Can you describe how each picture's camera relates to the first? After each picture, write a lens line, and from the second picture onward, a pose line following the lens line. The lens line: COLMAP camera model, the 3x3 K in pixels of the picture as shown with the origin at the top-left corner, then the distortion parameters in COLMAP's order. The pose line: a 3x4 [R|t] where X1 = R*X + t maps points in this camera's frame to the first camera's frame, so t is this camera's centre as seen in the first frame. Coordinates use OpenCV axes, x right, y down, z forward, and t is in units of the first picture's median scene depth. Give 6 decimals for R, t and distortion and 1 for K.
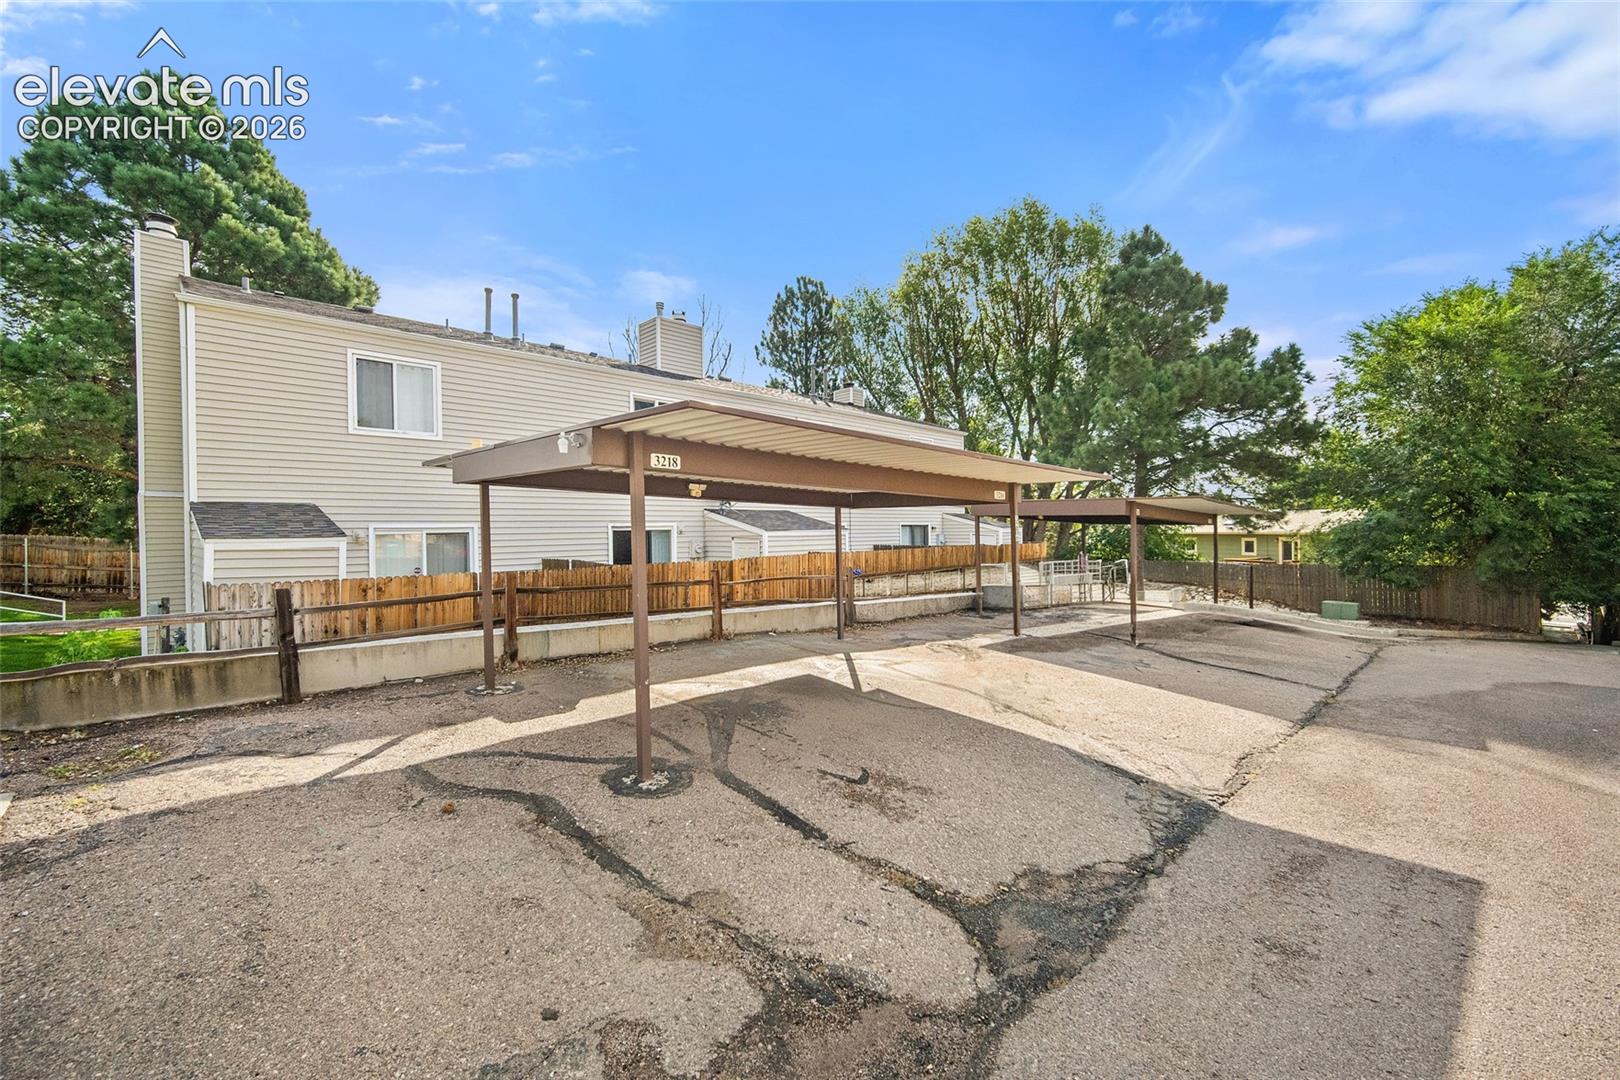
lens RADIAL K [[643.5, 0, 813.0], [0, 643.5, 532.2], [0, 0, 1]] dist [-0.001838, -0.000055]
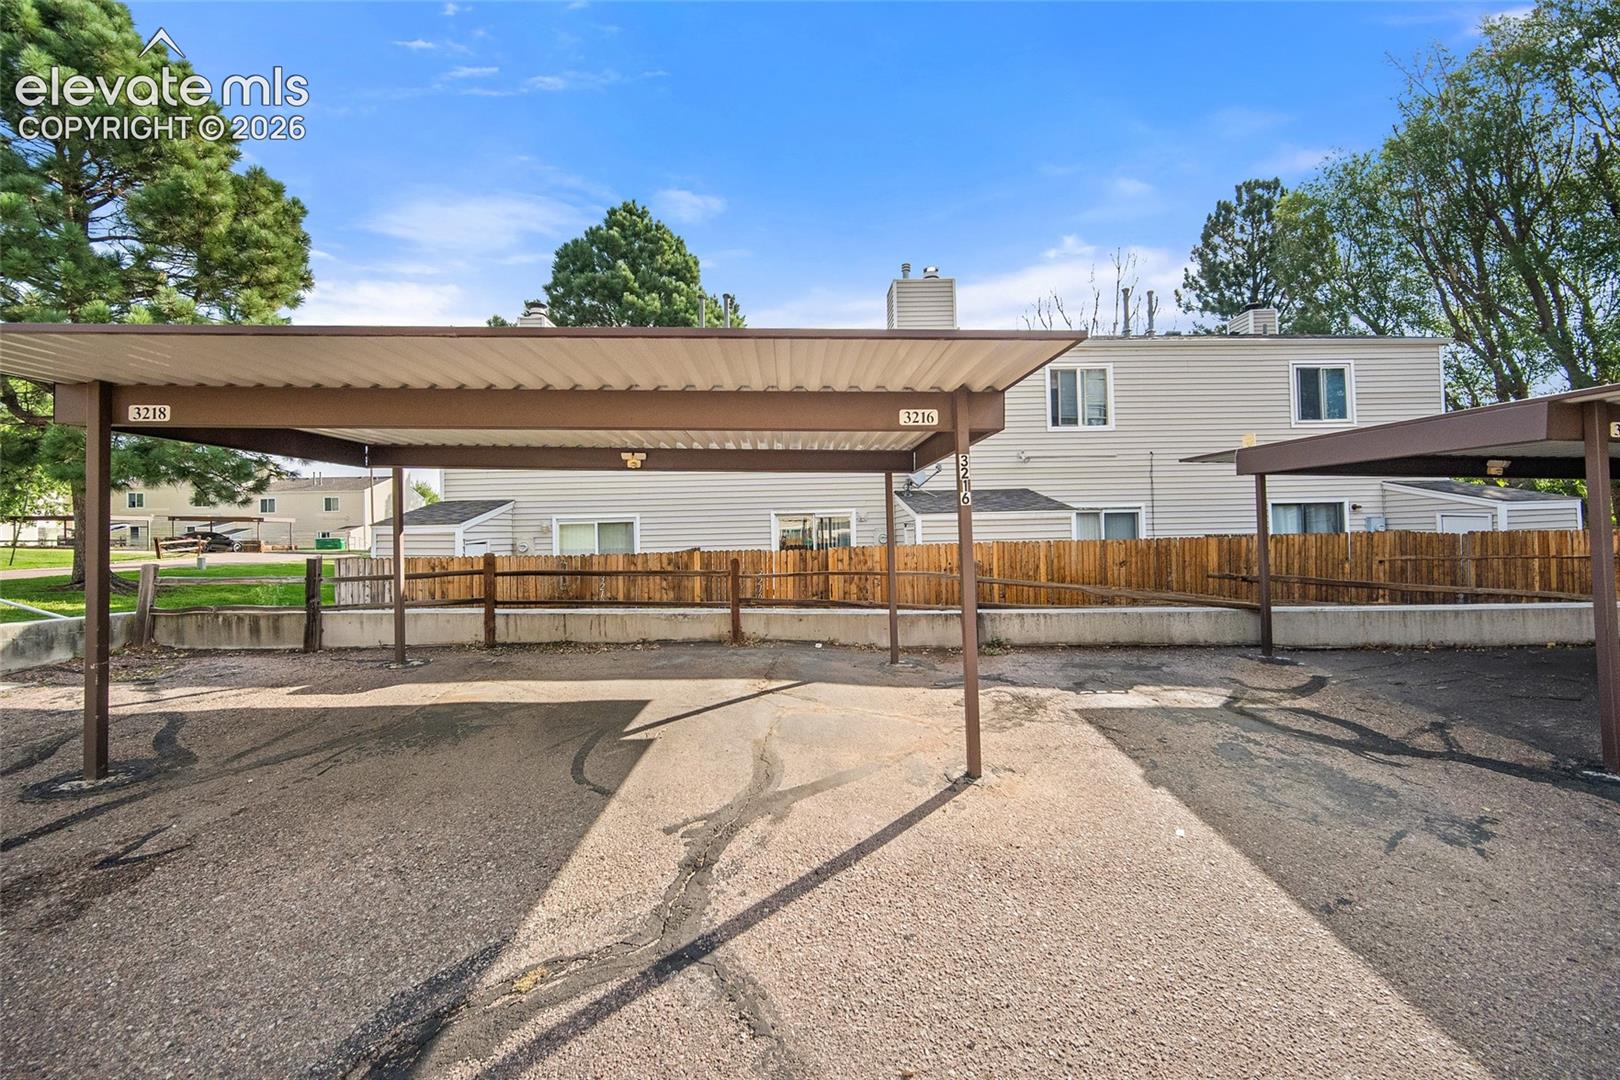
lens RADIAL K [[643.5, 0, 813.0], [0, 643.5, 532.2], [0, 0, 1]] dist [-0.001838, -0.000055]
pose [[0.734628, -0.012060, -0.678363, 0.548500], [0.011467, 0.999920, -0.005358, 0.034733], [0.678374, -0.003843, 0.734707, 0.533875]]
